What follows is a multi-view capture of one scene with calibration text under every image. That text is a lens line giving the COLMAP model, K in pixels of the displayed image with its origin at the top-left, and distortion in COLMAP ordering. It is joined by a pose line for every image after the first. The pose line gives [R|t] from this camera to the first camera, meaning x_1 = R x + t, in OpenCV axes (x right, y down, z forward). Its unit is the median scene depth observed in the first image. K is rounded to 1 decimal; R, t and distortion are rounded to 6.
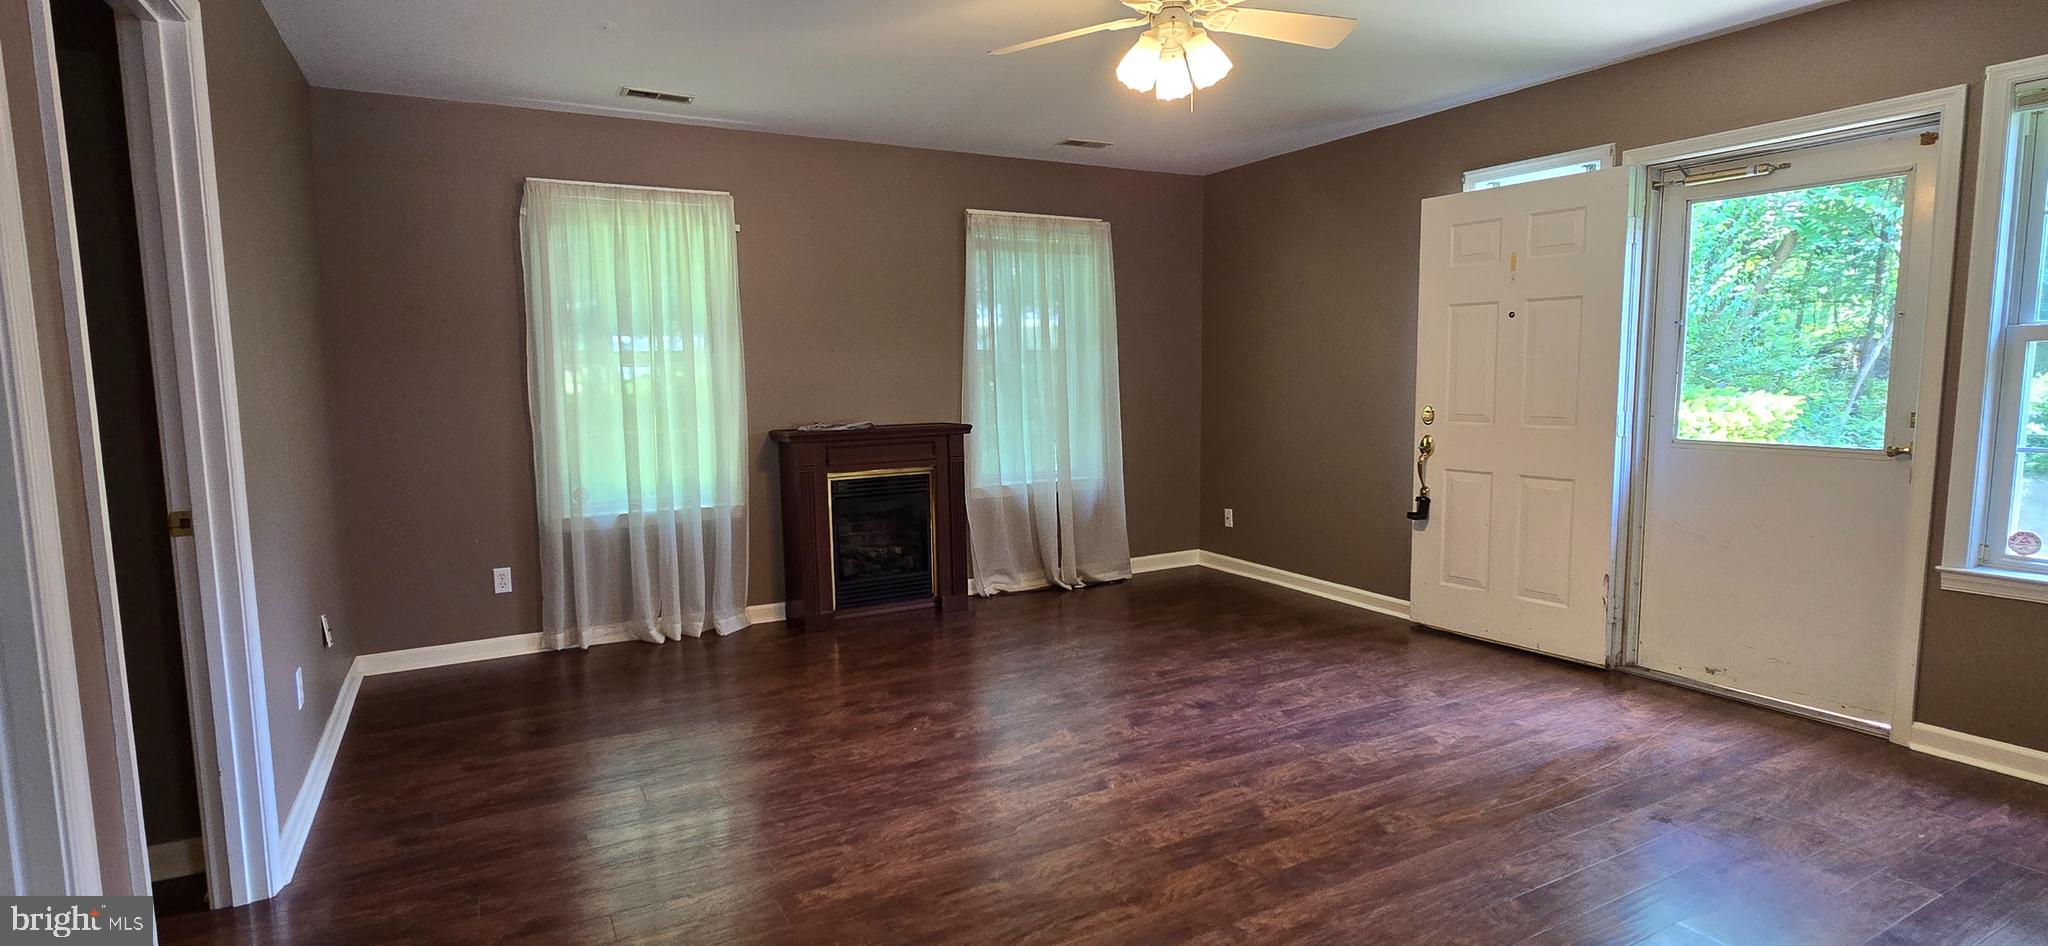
lens RADIAL K [[994.4, 0, 1026.0], [0, 994.4, 481.2], [0, 0, 1]] dist [-0.011534, 0.000706]
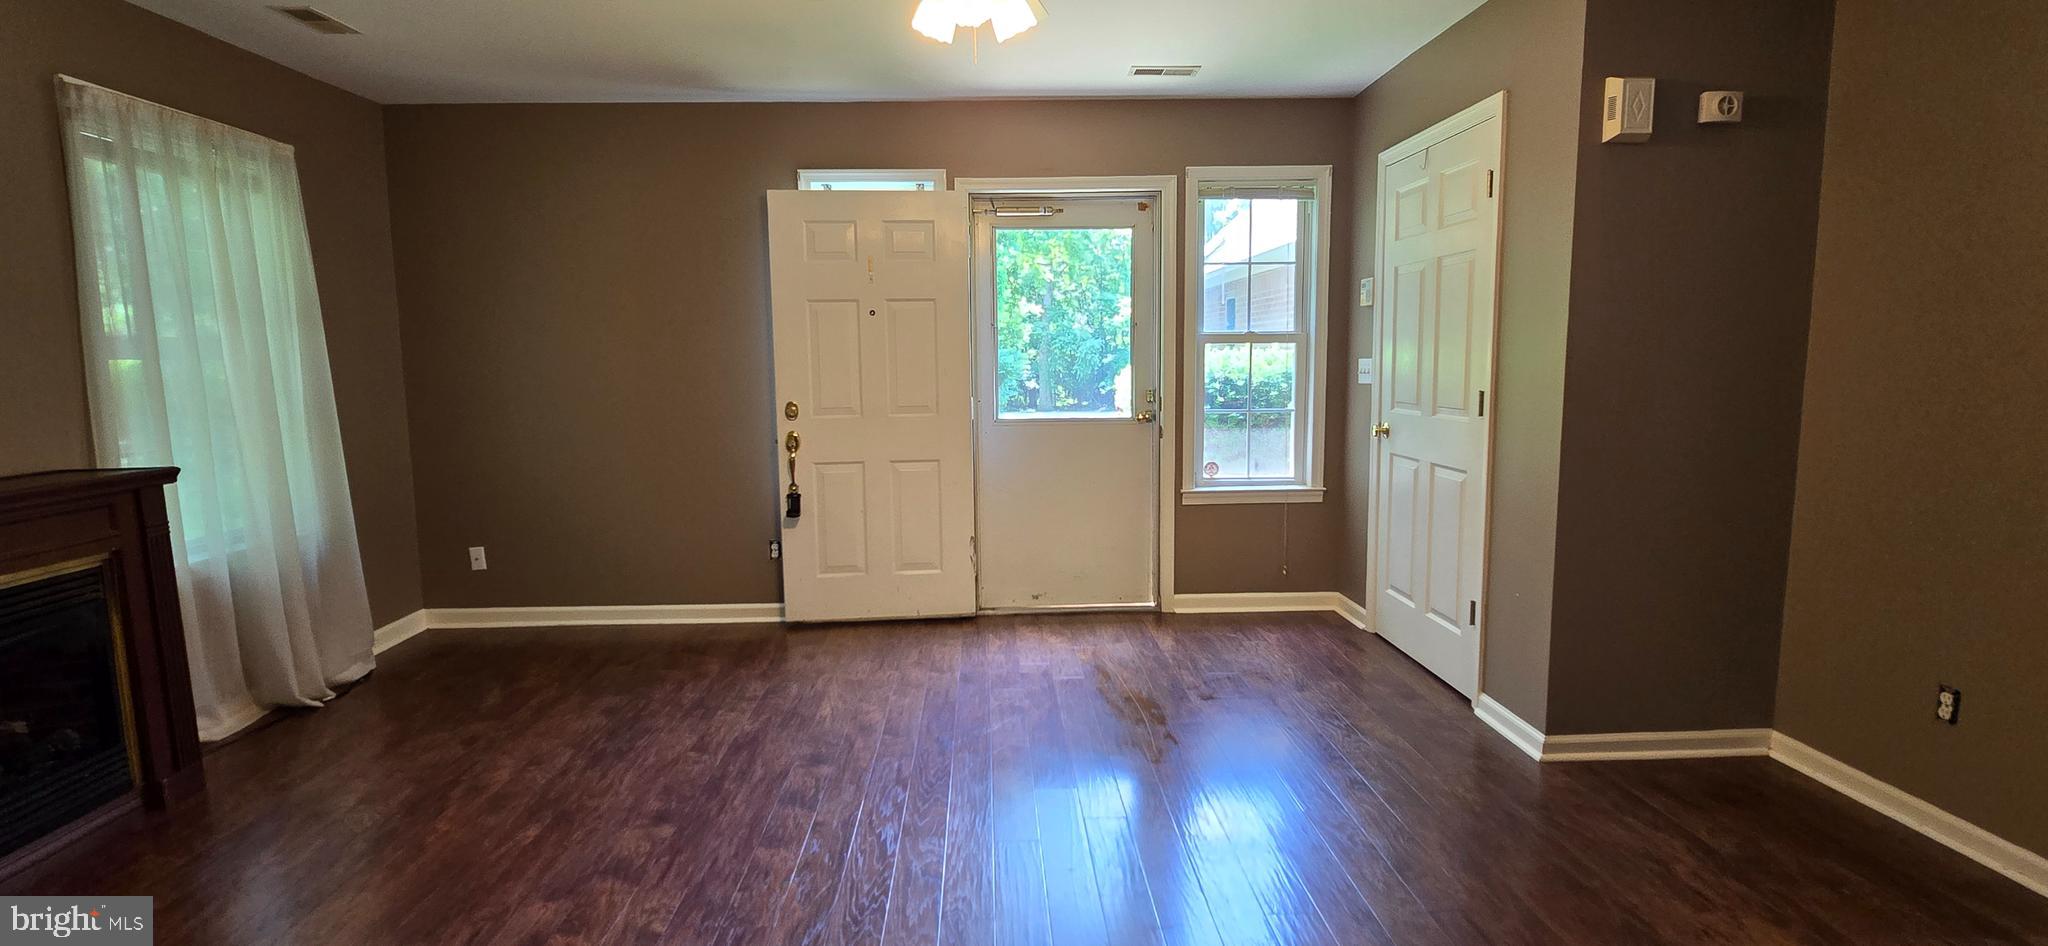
lens RADIAL K [[994.4, 0, 1024.6], [0, 994.4, 464.6], [0, 0, 1]] dist [-0.011534, 0.000706]
pose [[0.454885, -0.094393, 0.885533, -0.397019], [0.107257, 0.992935, 0.050745, -0.041247], [-0.884068, 0.071897, 0.461796, 0.366130]]
